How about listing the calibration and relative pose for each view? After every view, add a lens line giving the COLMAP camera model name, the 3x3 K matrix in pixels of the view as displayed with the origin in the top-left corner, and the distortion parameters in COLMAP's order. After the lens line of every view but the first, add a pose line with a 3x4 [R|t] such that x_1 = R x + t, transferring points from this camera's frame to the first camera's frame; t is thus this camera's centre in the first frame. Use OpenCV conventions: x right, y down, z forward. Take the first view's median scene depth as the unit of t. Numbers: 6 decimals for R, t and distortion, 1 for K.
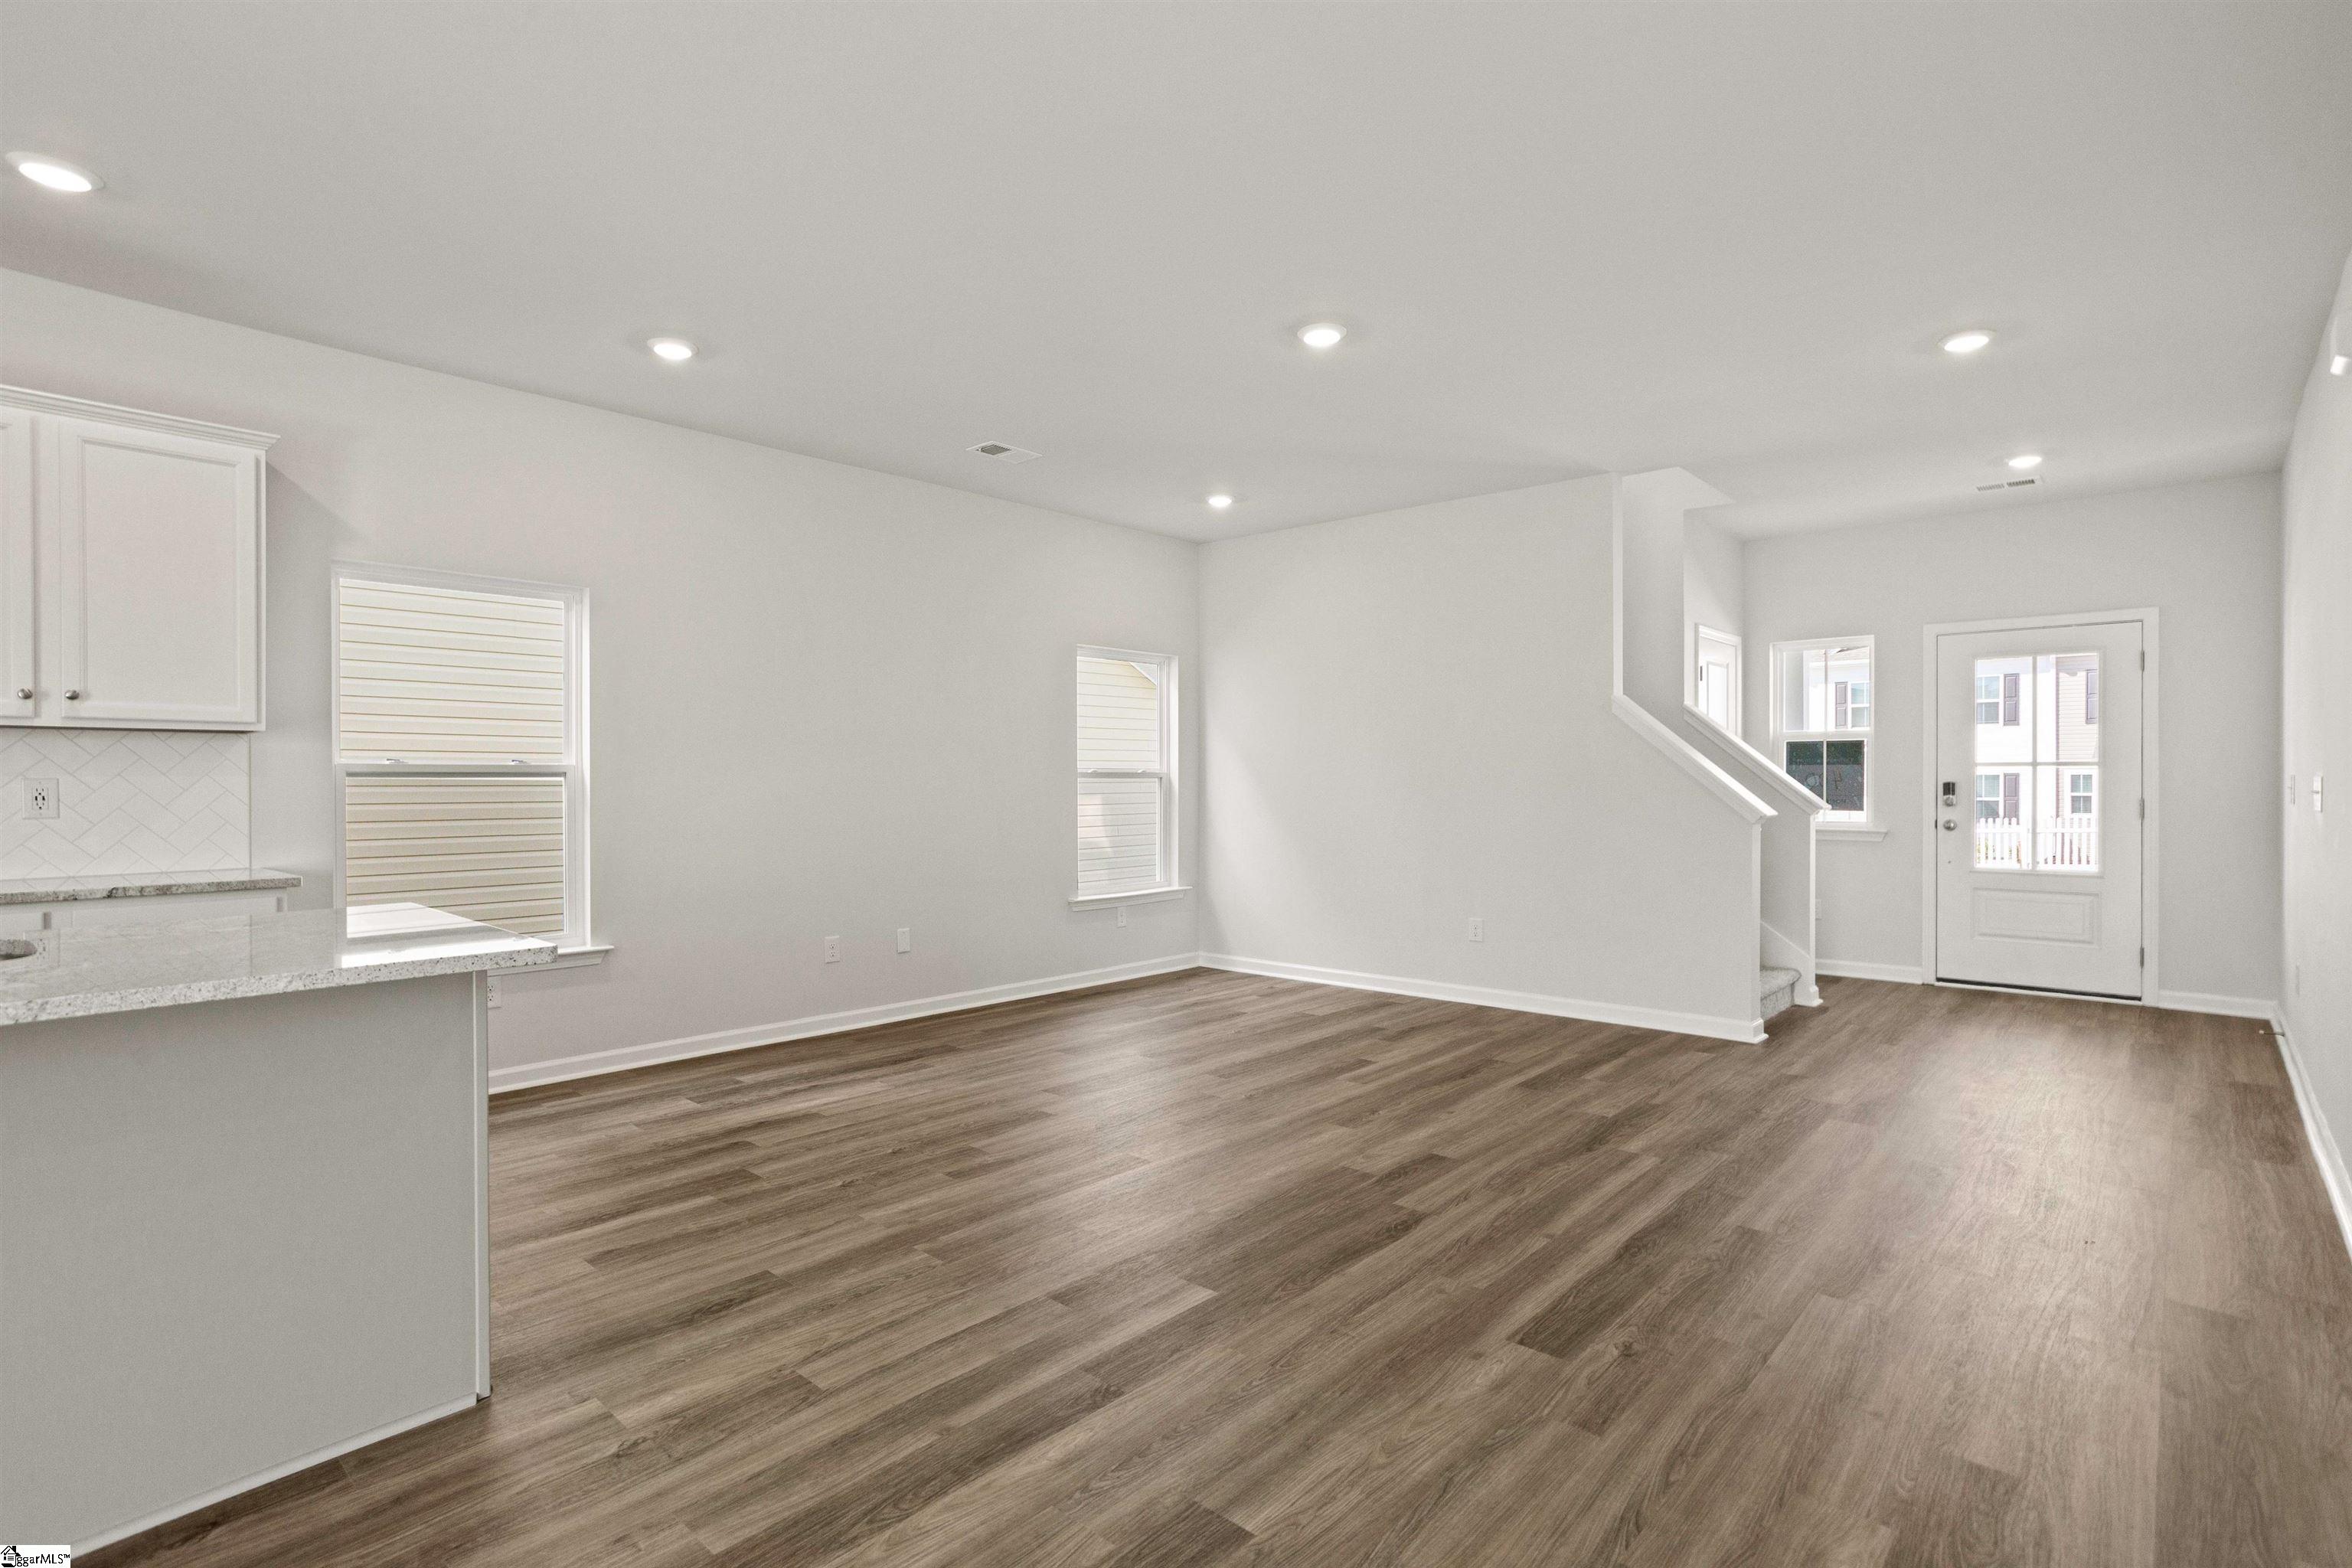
lens RADIAL K [[1149.5, 0, 1127.7], [0, 1149.5, 791.4], [0, 0, 1]] dist [-0.024258, 0.010167]
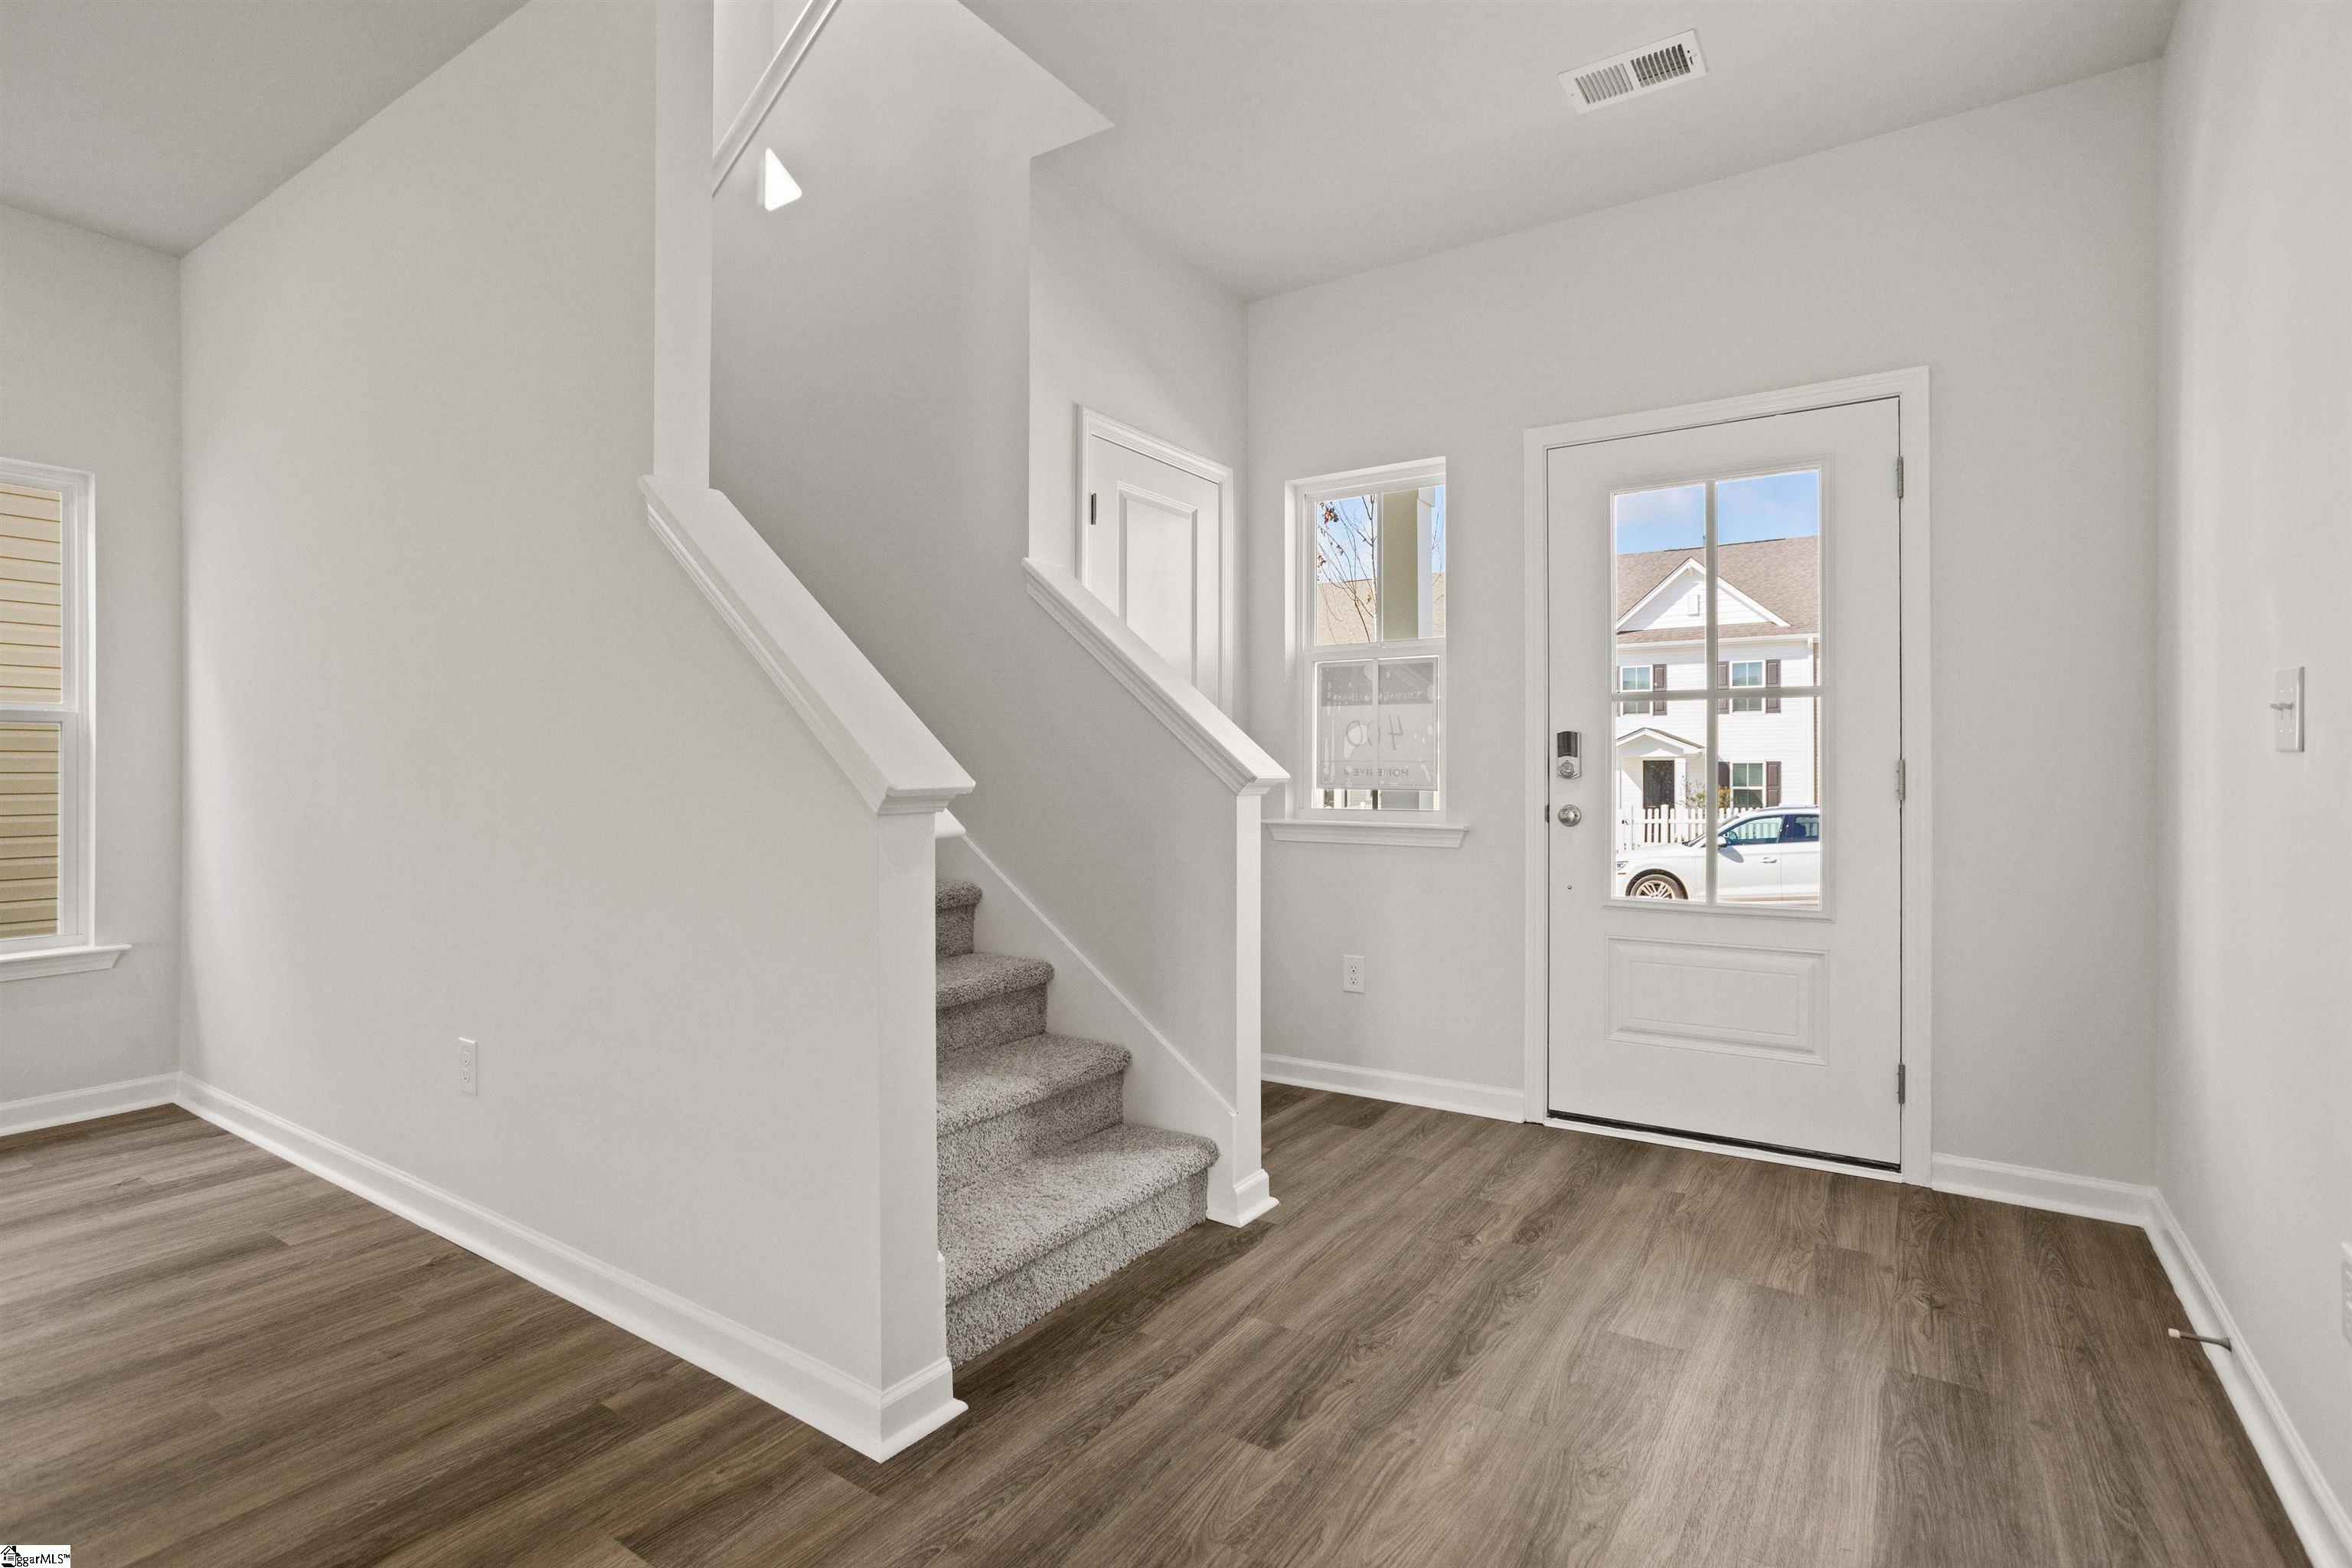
lens RADIAL K [[1149.5, 0, 1160.1], [0, 1149.5, 772.4], [0, 0, 1]] dist [-0.024258, 0.010167]
pose [[0.987589, 0.003329, 0.157026, 0.765218], [-0.001720, 0.999945, -0.010385, 0.026676], [-0.157052, 0.009986, 0.987540, 0.862060]]
